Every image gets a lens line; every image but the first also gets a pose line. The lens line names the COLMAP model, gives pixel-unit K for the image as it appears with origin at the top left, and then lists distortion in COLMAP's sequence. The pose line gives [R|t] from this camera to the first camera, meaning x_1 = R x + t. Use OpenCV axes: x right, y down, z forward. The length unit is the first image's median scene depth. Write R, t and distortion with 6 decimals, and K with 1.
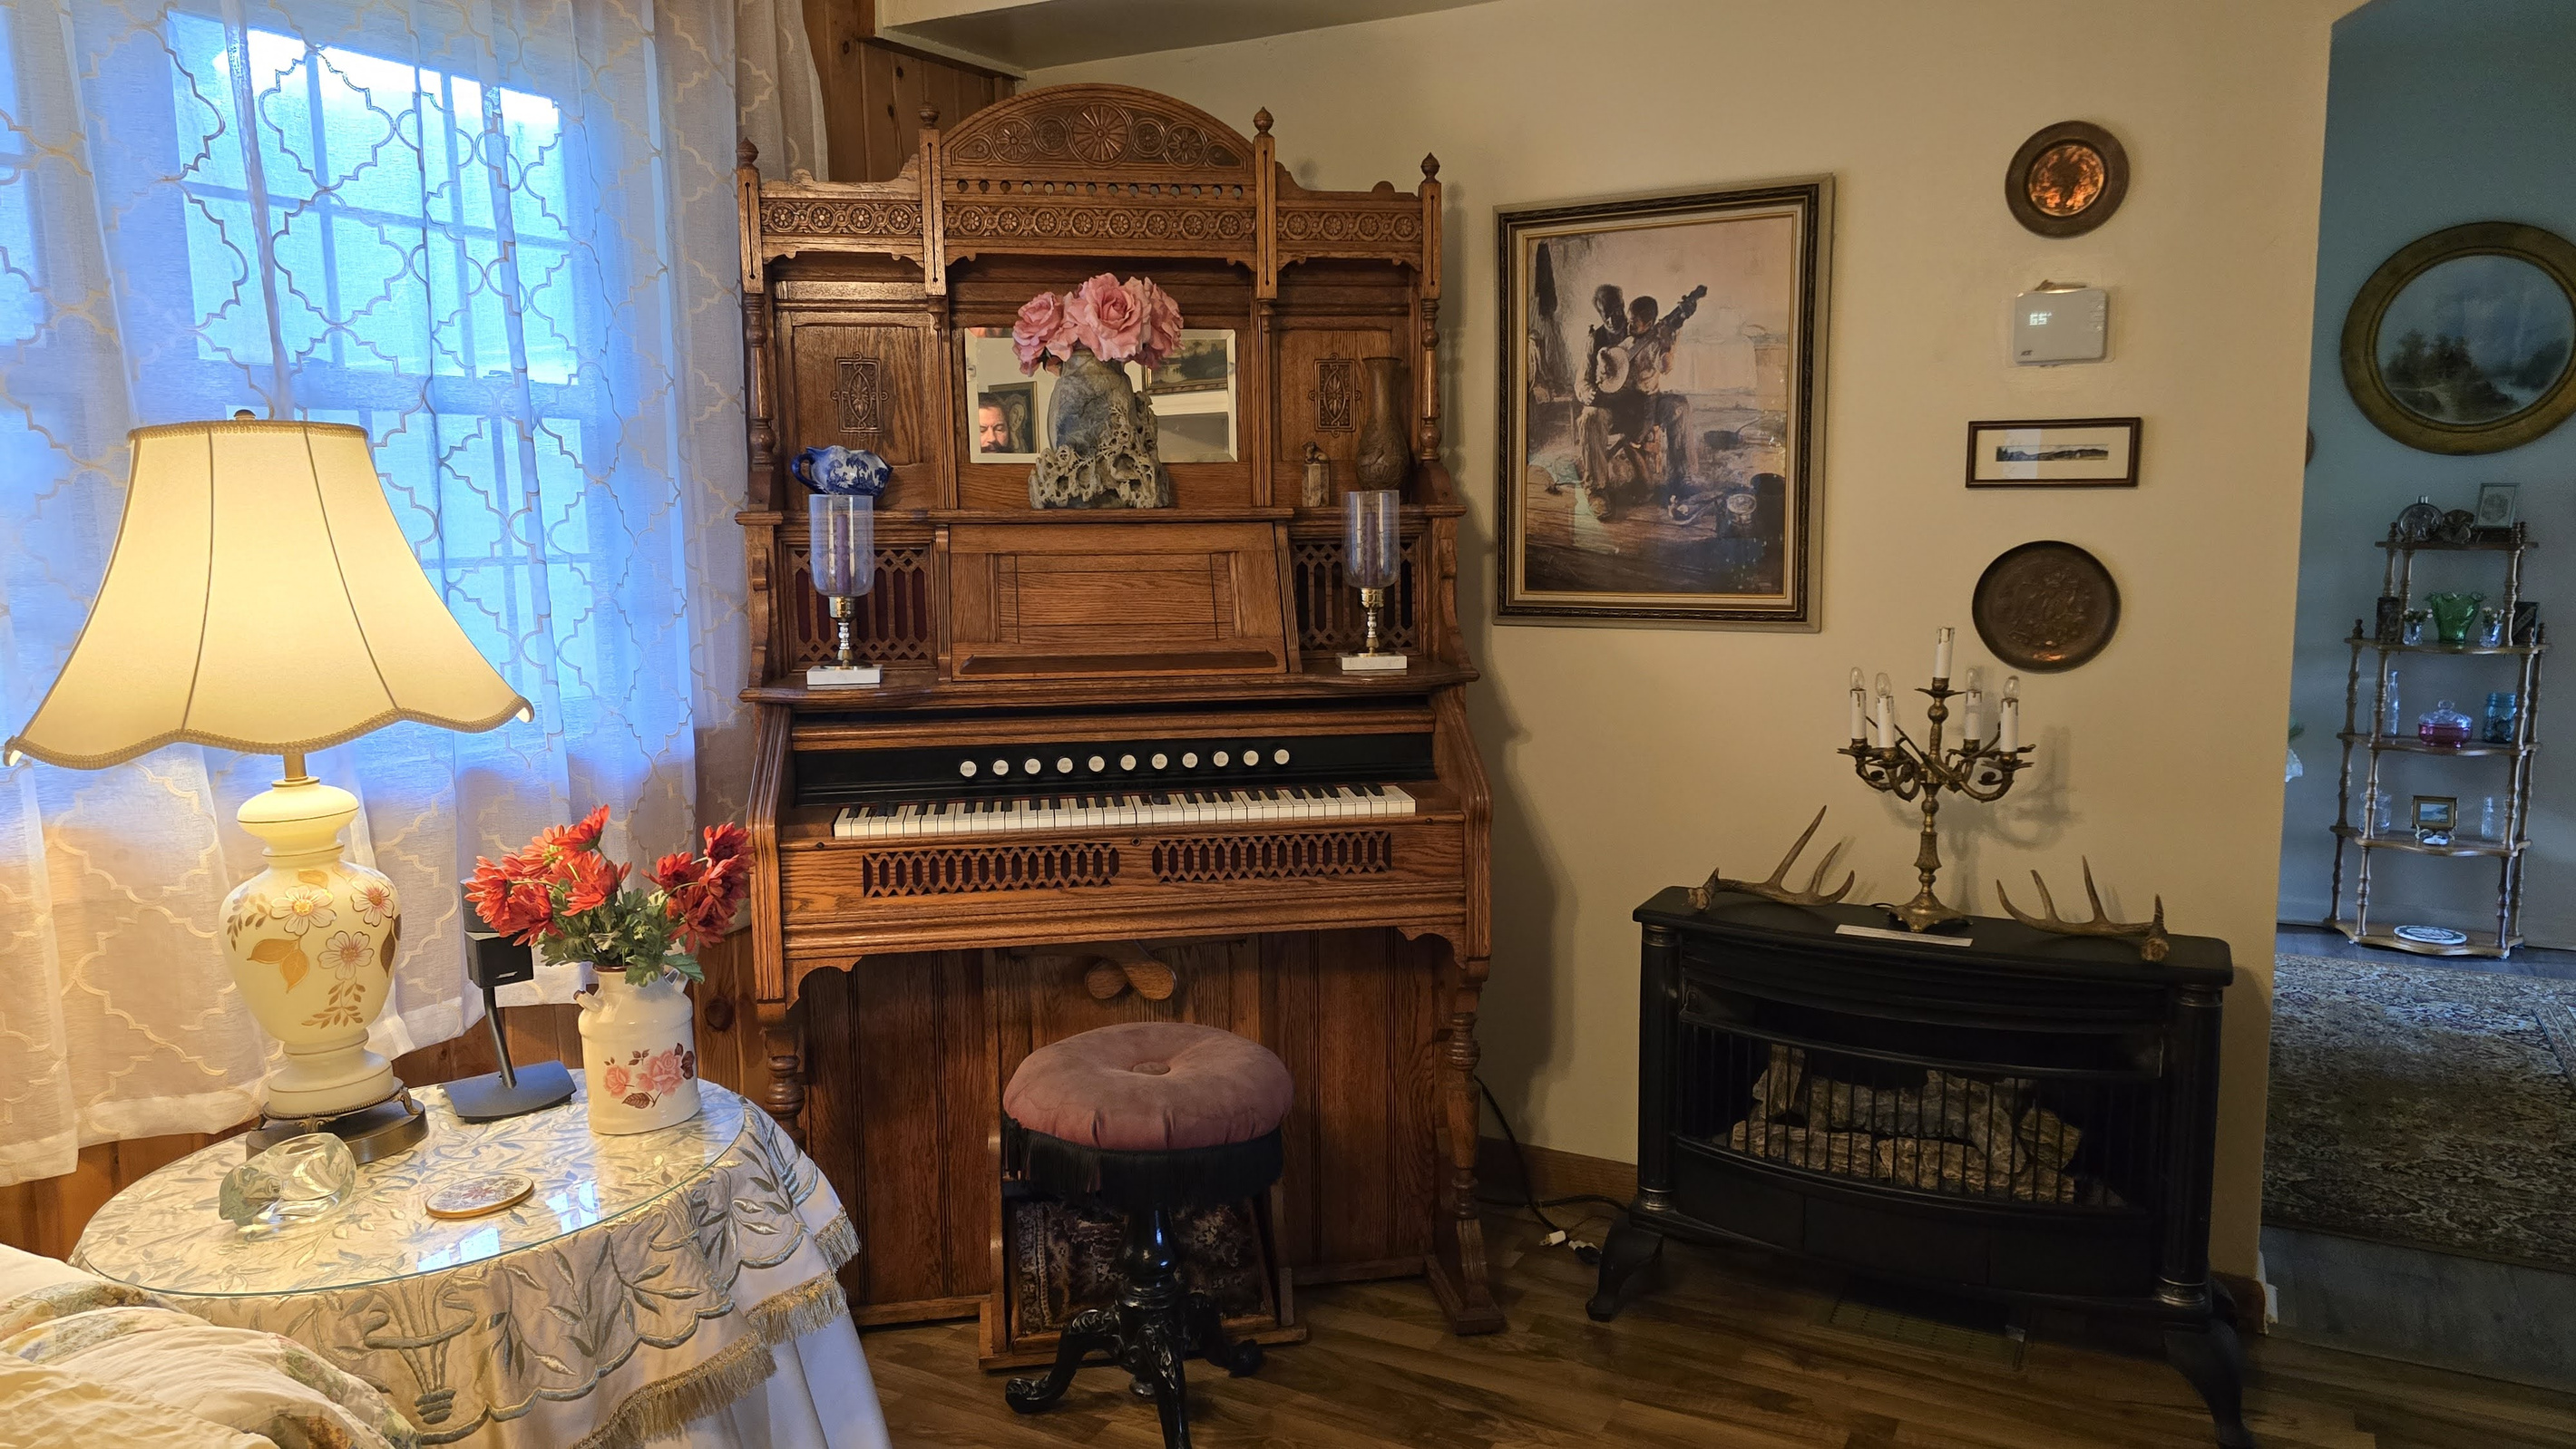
lens RADIAL K [[1698.5, 0, 1295.4], [0, 1698.5, 726.9], [0, 0, 1]] dist [0.113238, -0.125765]
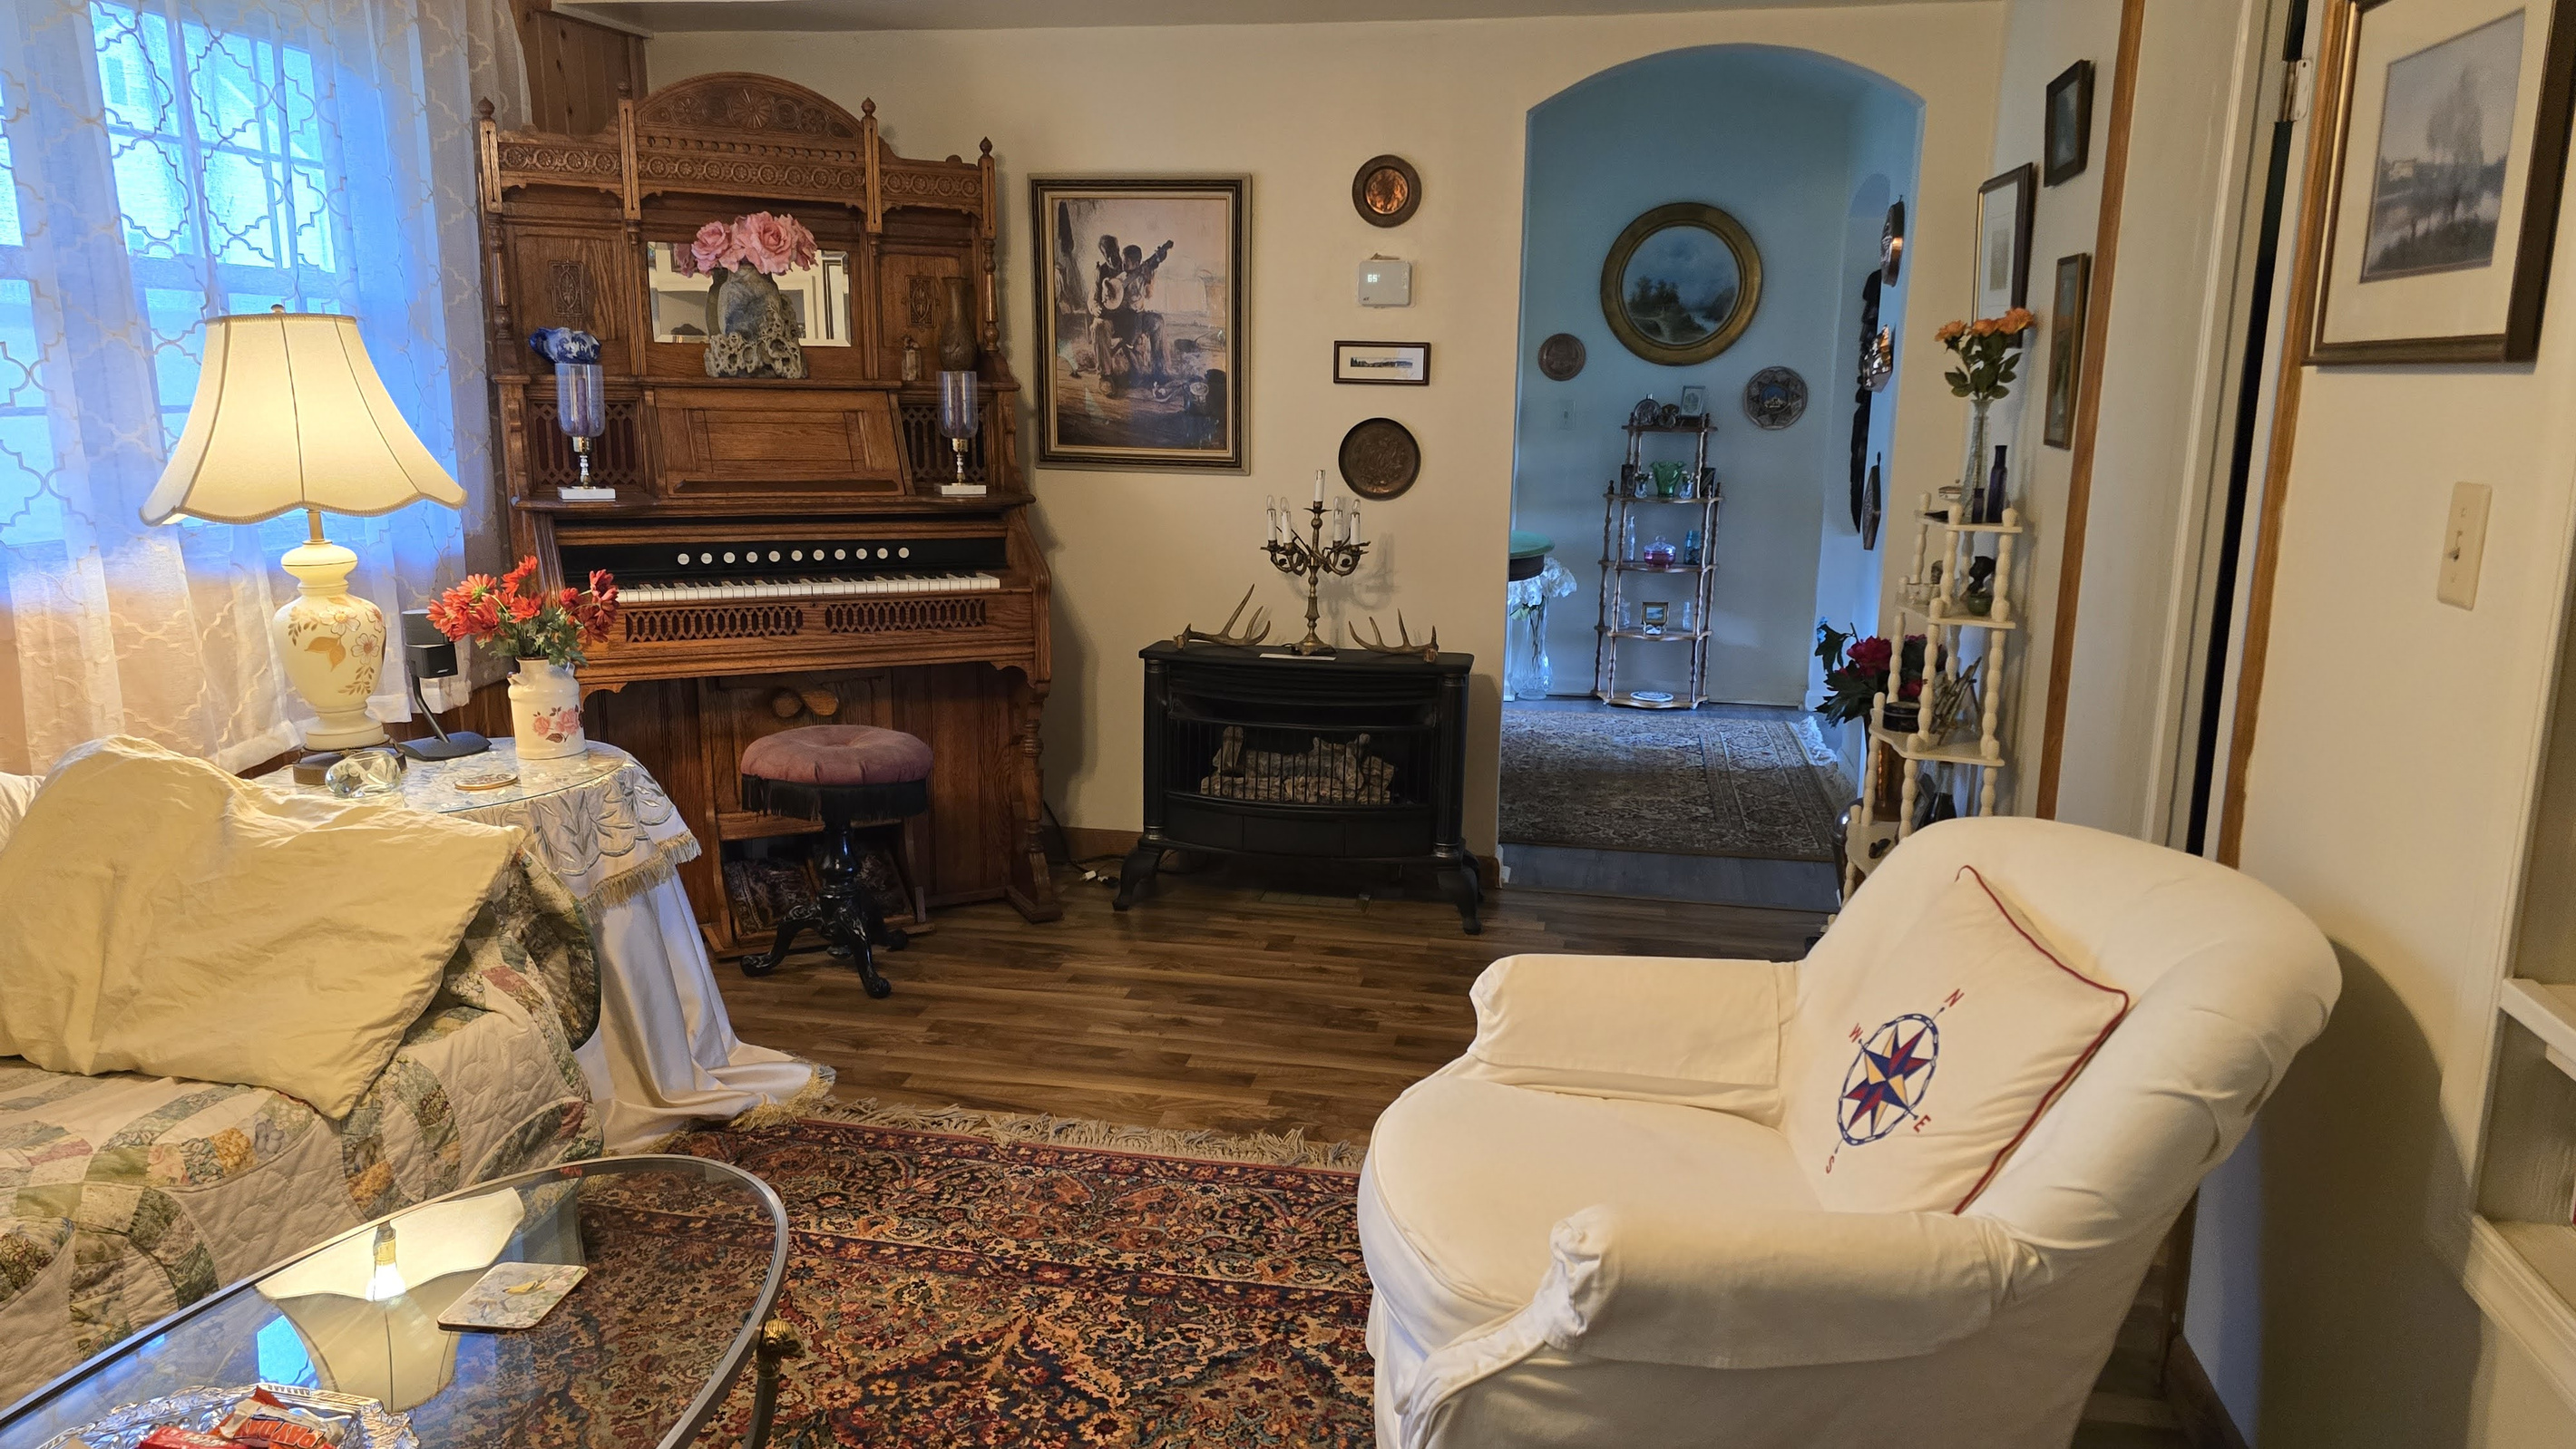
lens RADIAL K [[1698.5, 0, 1295.4], [0, 1698.5, 726.9], [0, 0, 1]] dist [0.113238, -0.125765]
pose [[0.952592, -0.036081, 0.302103, -0.136571], [0.014256, 0.997146, 0.074140, 0.062279], [-0.303916, -0.066319, 0.950388, -0.522268]]
